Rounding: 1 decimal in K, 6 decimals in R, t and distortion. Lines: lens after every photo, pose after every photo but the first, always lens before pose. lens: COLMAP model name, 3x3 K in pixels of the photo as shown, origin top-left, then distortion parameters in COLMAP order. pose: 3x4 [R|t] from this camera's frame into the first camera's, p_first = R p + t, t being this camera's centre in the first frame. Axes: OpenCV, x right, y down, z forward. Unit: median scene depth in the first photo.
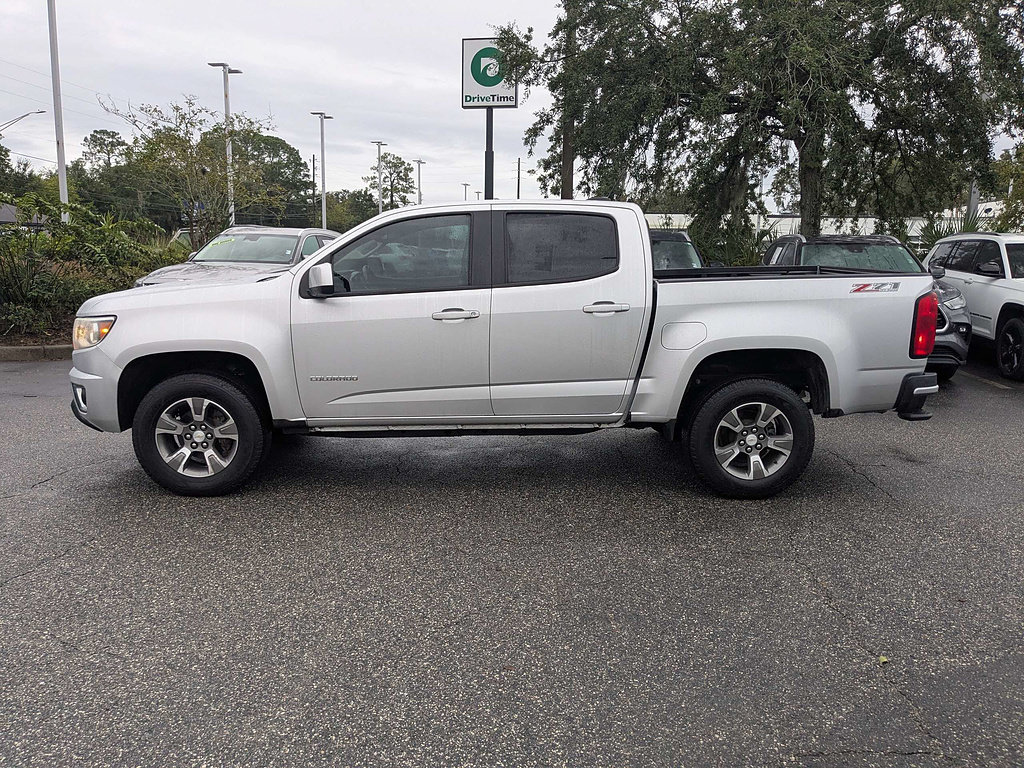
lens RADIAL K [[818.6, 0, 508.4], [0, 818.6, 387.2], [0, 0, 1]] dist [0.050156, -0.086139]
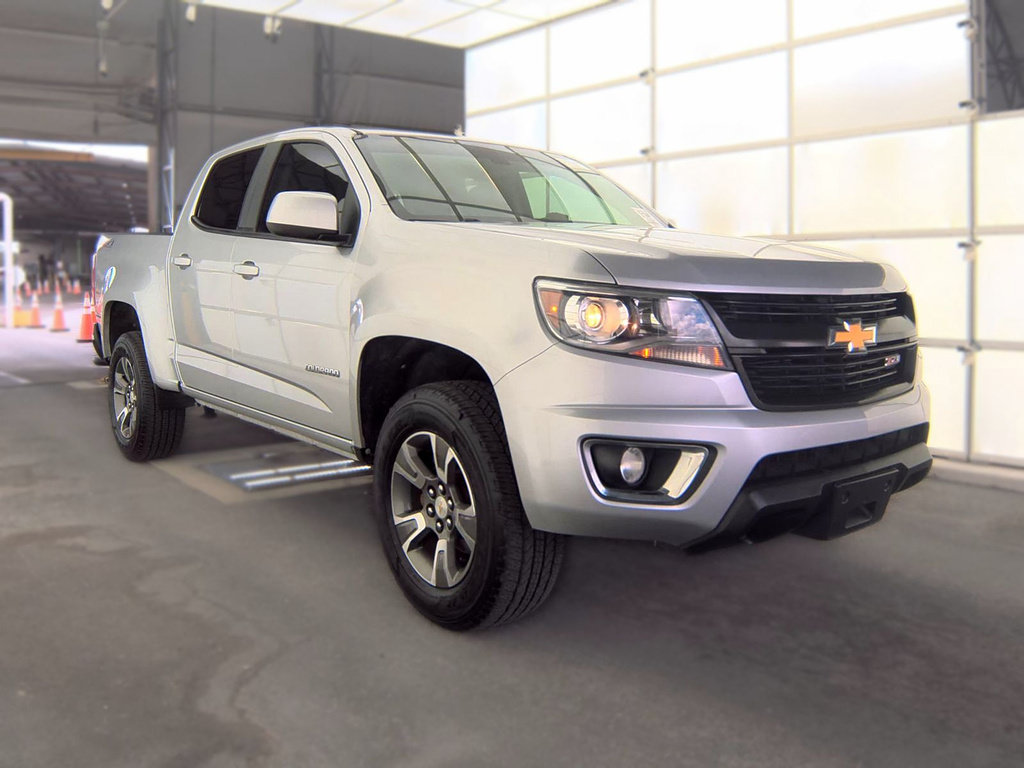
lens RADIAL K [[990.0, 0, 512.0], [0, 990.0, 384.0], [0, 0, 1]] dist [-0.005010, -0.208105]
pose [[0.555511, 0.072552, -0.828338, 0.847826], [-0.135935, 0.990708, -0.004389, -0.016714], [0.820322, 0.115039, 0.560212, 0.699347]]
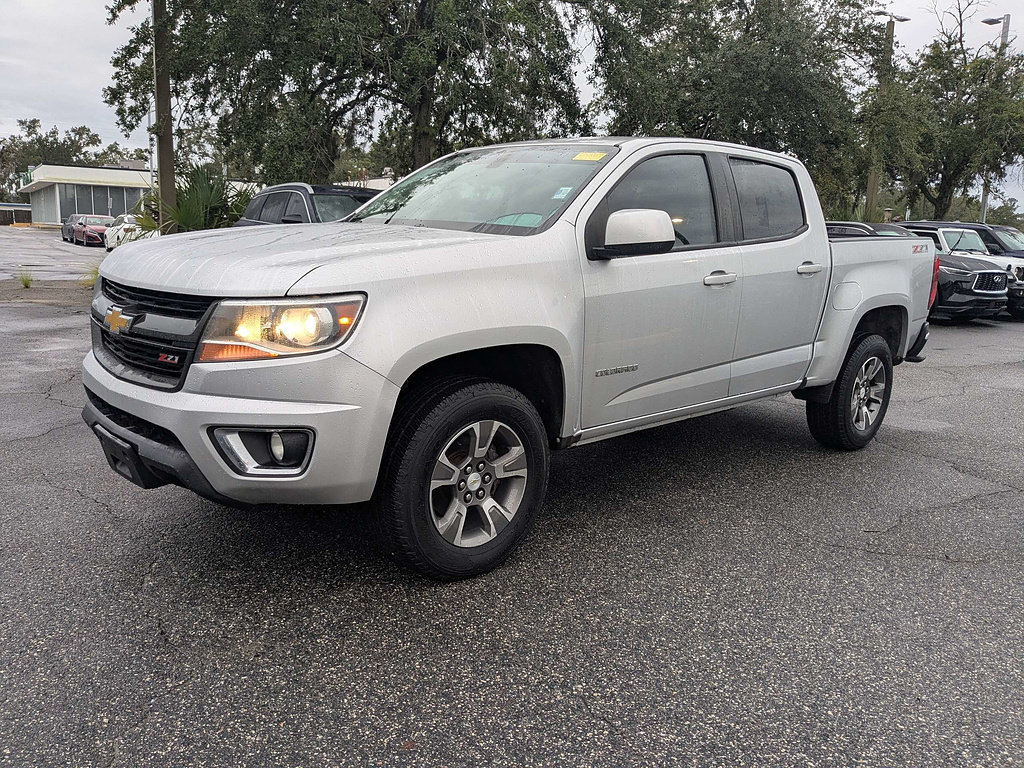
lens RADIAL K [[818.6, 0, 508.4], [0, 818.6, 387.2], [0, 0, 1]] dist [0.050156, -0.086139]
pose [[0.752458, -0.104352, 0.650321, -0.755419], [0.077757, 0.994539, 0.069617, -0.053539], [-0.654034, -0.001817, 0.756463, 0.508856]]
